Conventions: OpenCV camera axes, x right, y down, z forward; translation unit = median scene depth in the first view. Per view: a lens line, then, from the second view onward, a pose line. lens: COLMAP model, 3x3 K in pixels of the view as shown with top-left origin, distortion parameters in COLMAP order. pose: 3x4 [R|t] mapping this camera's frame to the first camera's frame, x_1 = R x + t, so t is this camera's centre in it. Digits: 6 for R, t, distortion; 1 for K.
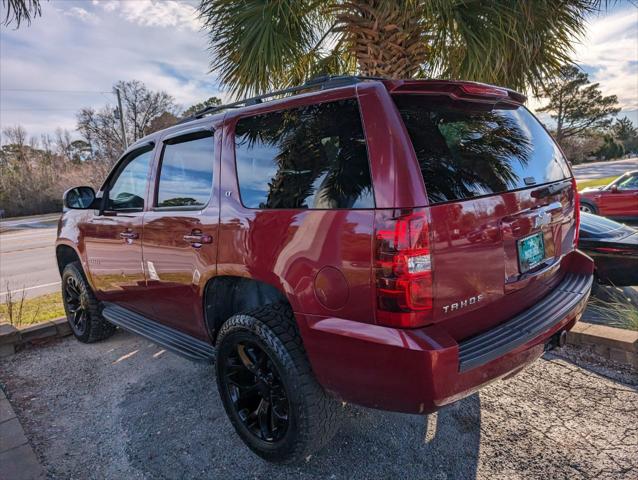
lens RADIAL K [[460.1, 0, 317.7], [0, 460.1, 238.8], [0, 0, 1]] dist [0.019410, -0.015530]
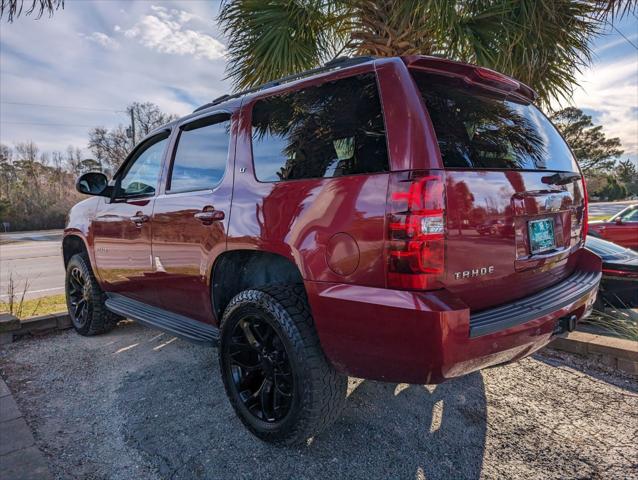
lens RADIAL K [[460.1, 0, 322.1], [0, 460.1, 234.1], [0, 0, 1]] dist [0.019410, -0.015530]
pose [[0.999063, 0.043290, 0.000236, -0.010441], [-0.043159, 0.996438, -0.072441, 0.084504], [-0.003371, 0.072363, 0.997373, -0.000216]]
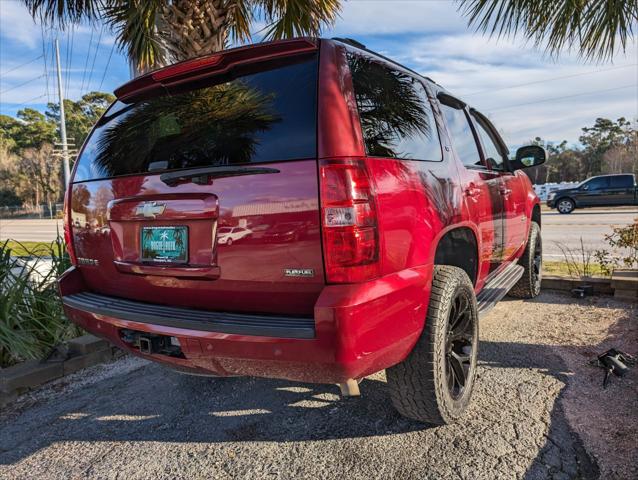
lens RADIAL K [[460.1, 0, 316.8], [0, 460.1, 236.5], [0, 0, 1]] dist [0.019410, -0.015530]
pose [[0.236967, 0.153847, -0.959259, 1.003607], [-0.105011, 0.985653, 0.132139, -0.099383], [0.965826, 0.069421, 0.249723, 0.762168]]
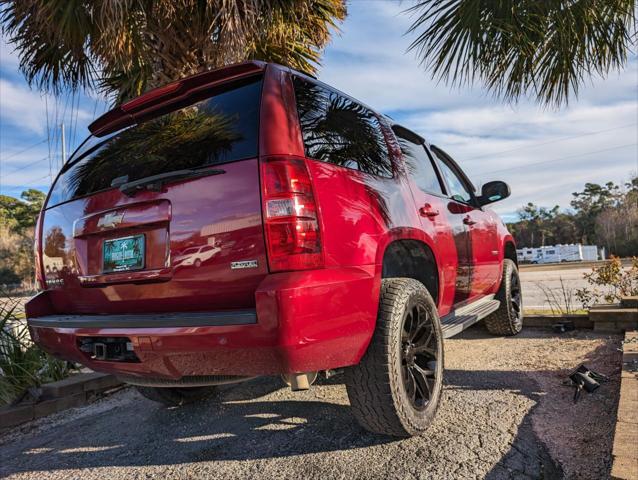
lens RADIAL K [[460.1, 0, 316.7], [0, 460.1, 241.8], [0, 0, 1]] dist [0.019410, -0.015530]
pose [[0.239750, 0.009051, -0.970792, 1.059833], [-0.076018, 0.997061, -0.009478, -0.013587], [0.967854, 0.076070, 0.239734, 0.828483]]
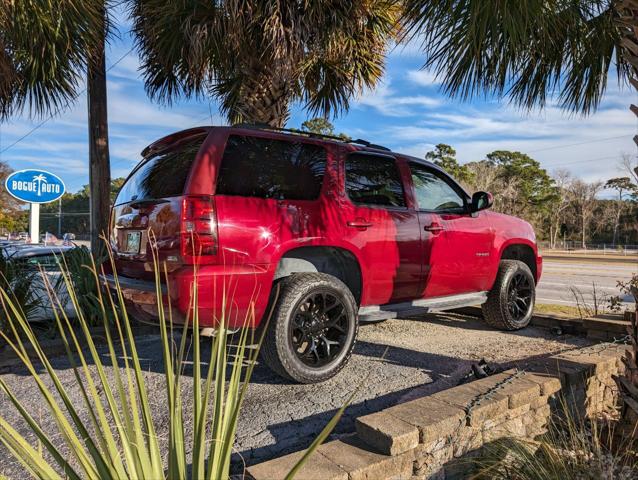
lens RADIAL K [[460.1, 0, 320.9], [0, 460.1, 233.8], [0, 0, 1]] dist [0.019410, -0.015530]
pose [[-0.078807, 0.068666, -0.994522, 1.415372], [-0.136359, 0.987506, 0.078987, -0.152408], [0.987520, 0.141836, -0.068459, 1.242831]]
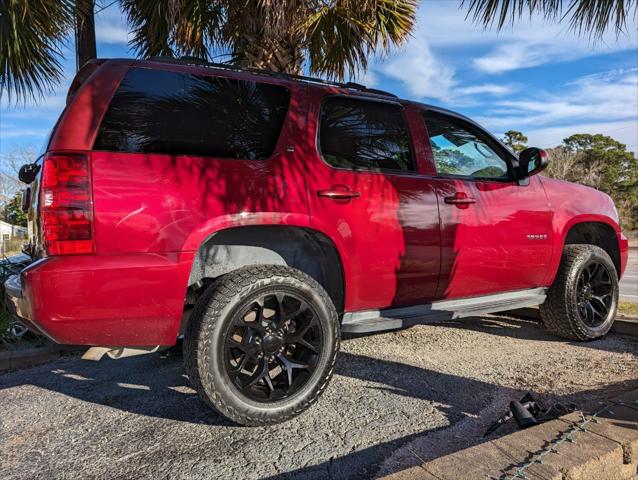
lens RADIAL K [[460.1, 0, 318.1], [0, 460.1, 239.0], [0, 0, 1]] dist [0.019410, -0.015530]
pose [[-0.222260, 0.086056, -0.971182, 1.041834], [-0.091161, 0.989899, 0.108577, -0.103777], [0.970716, 0.112666, -0.212170, 1.406408]]
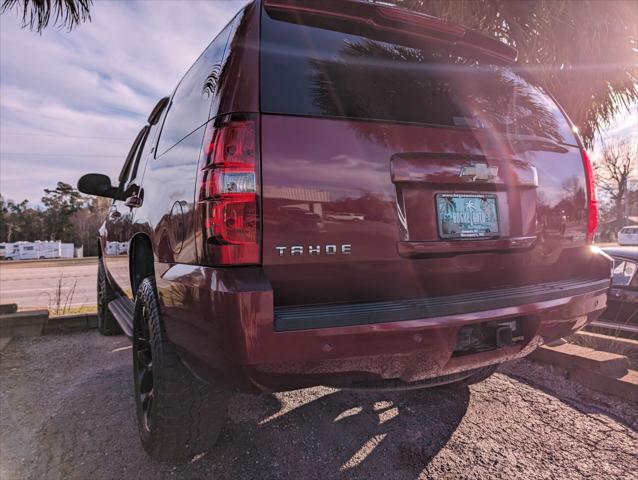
lens RADIAL K [[460.1, 0, 316.6], [0, 460.1, 233.9], [0, 0, 1]] dist [0.019410, -0.015530]
pose [[0.962027, 0.054901, -0.267376, 0.305763], [-0.089447, 0.988883, -0.118784, 0.119947], [0.257882, 0.138189, 0.956243, 0.162198]]
